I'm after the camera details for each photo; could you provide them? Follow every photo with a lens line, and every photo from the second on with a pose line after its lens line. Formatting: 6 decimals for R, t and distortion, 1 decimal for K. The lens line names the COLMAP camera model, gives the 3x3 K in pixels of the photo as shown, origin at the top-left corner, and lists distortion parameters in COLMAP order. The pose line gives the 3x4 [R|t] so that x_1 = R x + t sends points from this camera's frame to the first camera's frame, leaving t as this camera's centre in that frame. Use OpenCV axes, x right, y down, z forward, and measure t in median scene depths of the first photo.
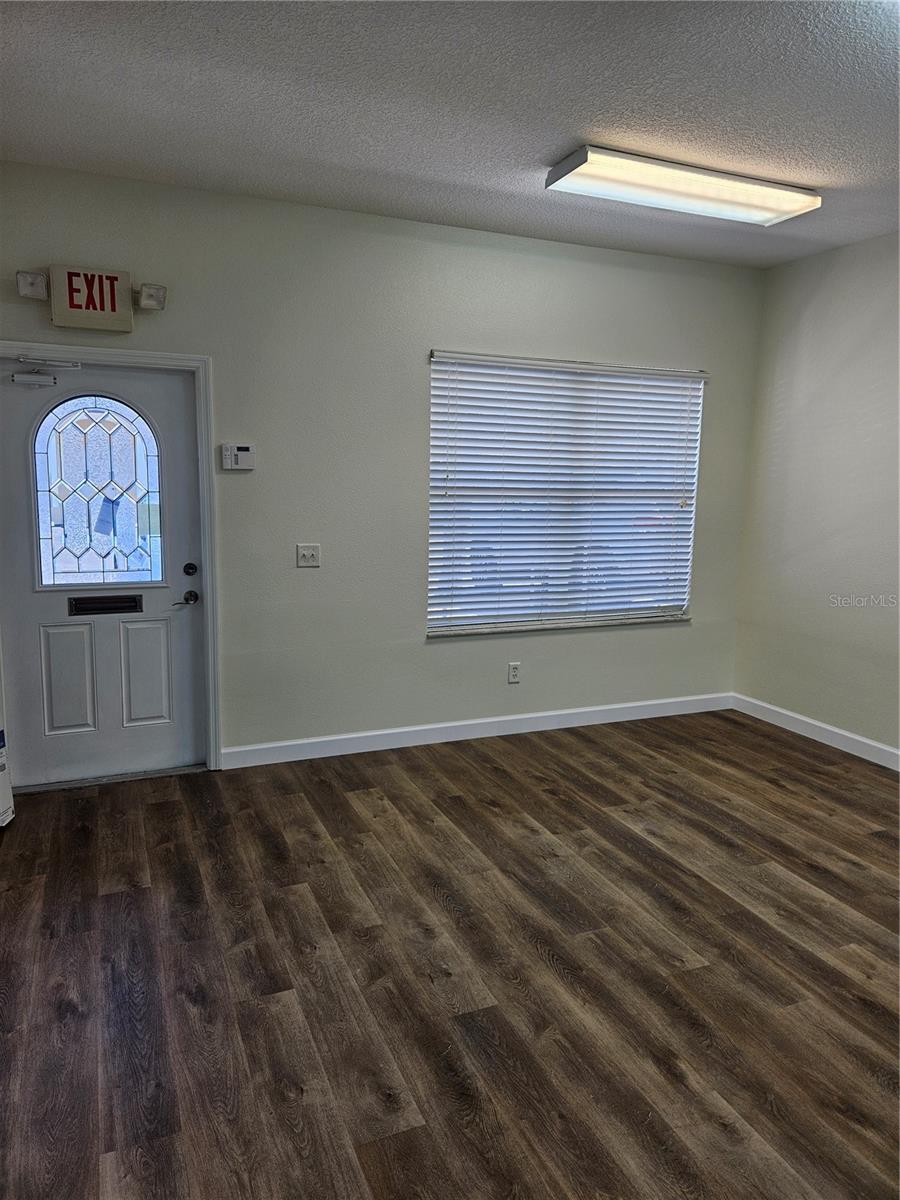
lens RADIAL K [[797.9, 0, 447.1], [0, 797.9, 590.5], [0, 0, 1]] dist [0.052896, -0.050188]
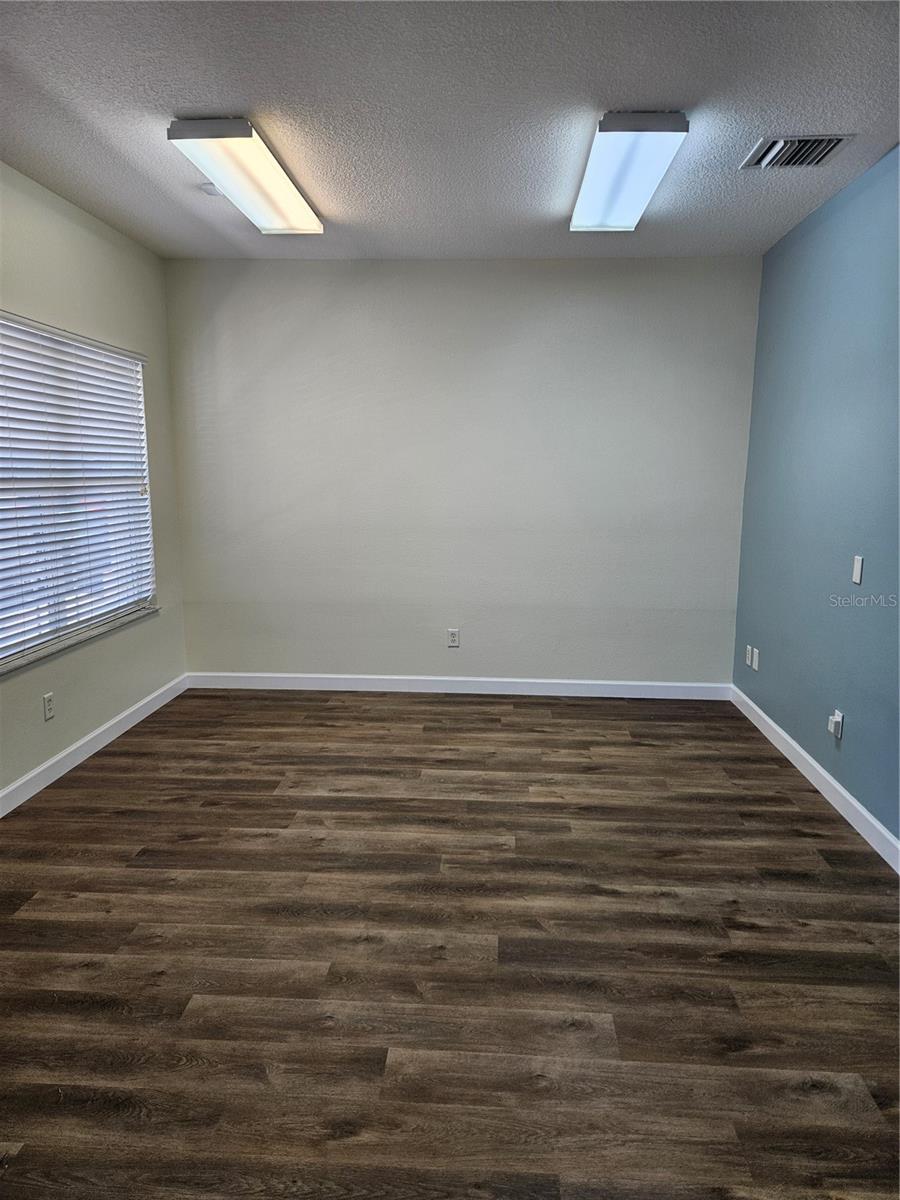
lens RADIAL K [[797.9, 0, 452.3], [0, 797.9, 594.8], [0, 0, 1]] dist [0.052896, -0.050188]
pose [[0.449468, -0.158100, 0.879195, -0.722082], [0.133555, 0.985045, 0.108858, -0.071702], [-0.883256, 0.068493, 0.463861, 0.412575]]
